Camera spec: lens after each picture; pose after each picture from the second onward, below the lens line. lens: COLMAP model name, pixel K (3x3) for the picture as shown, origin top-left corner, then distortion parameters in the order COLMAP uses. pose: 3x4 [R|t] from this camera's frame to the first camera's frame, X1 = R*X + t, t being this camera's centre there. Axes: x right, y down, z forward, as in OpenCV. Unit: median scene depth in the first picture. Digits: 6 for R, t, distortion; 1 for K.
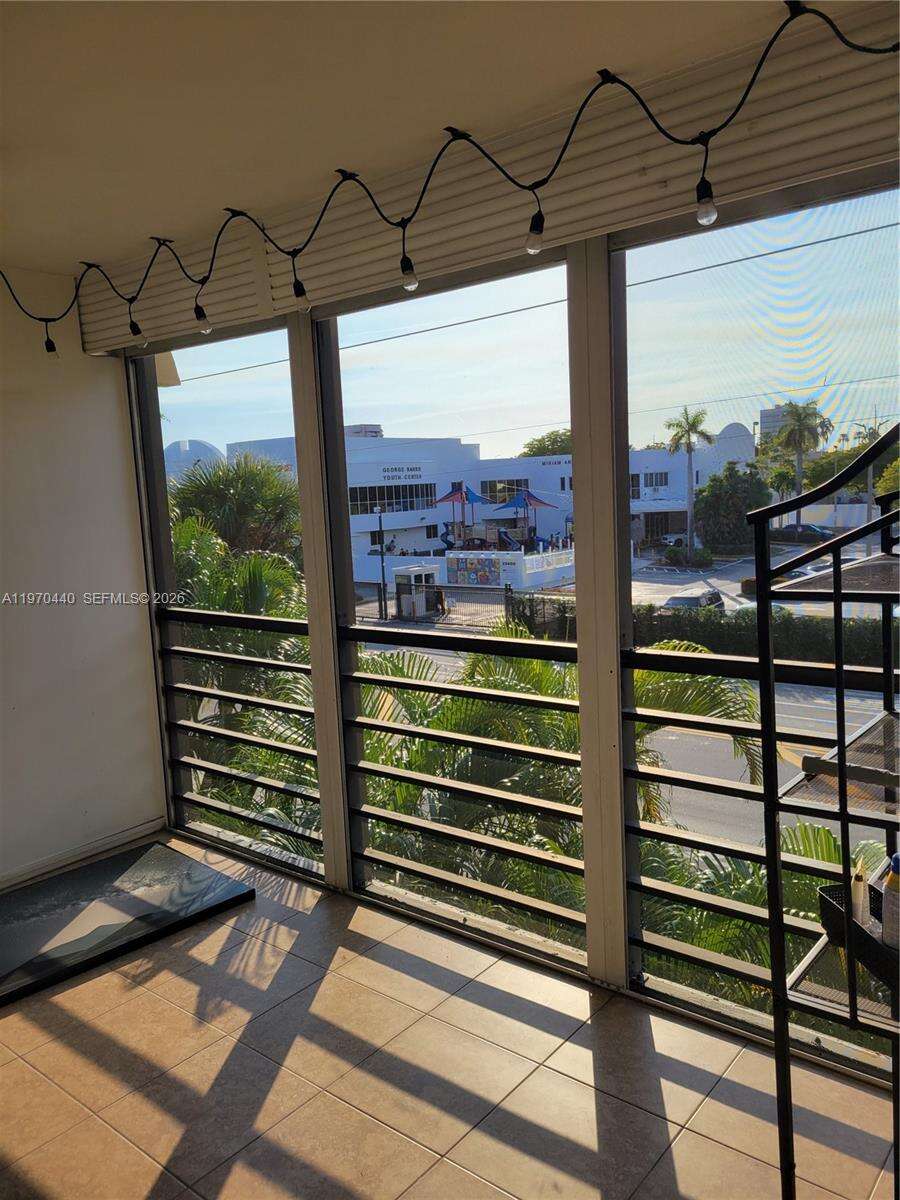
lens RADIAL K [[899.8, 0, 412.6], [0, 899.8, 601.6], [0, 0, 1]] dist [0.045452, 0.000797]
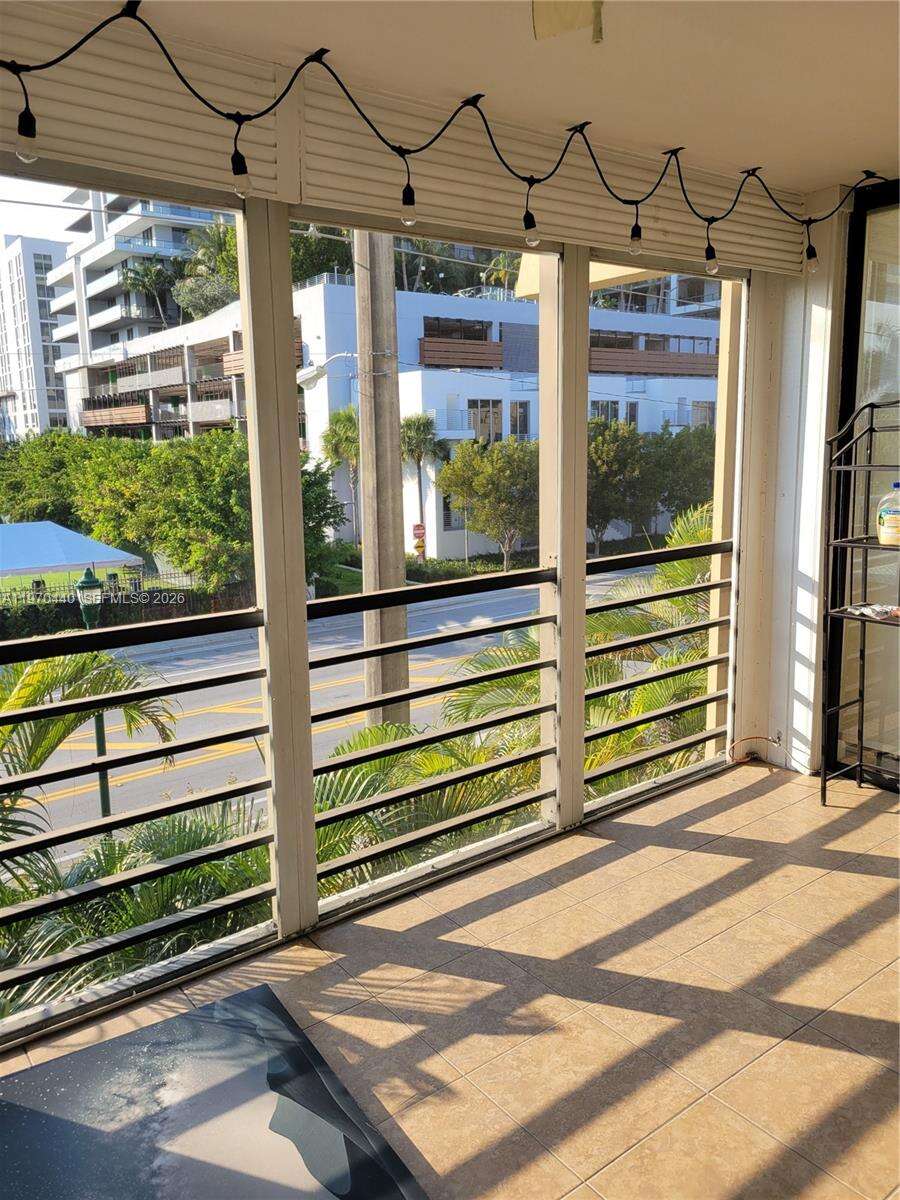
lens RADIAL K [[920.7, 0, 450.0], [0, 920.7, 600.0], [0, 0, 1]] dist [0.048010, -0.034315]
pose [[0.207653, -0.122393, 0.970515, -0.939929], [0.143188, 0.985258, 0.093615, -0.038548], [-0.967666, 0.119527, 0.222117, 0.742599]]
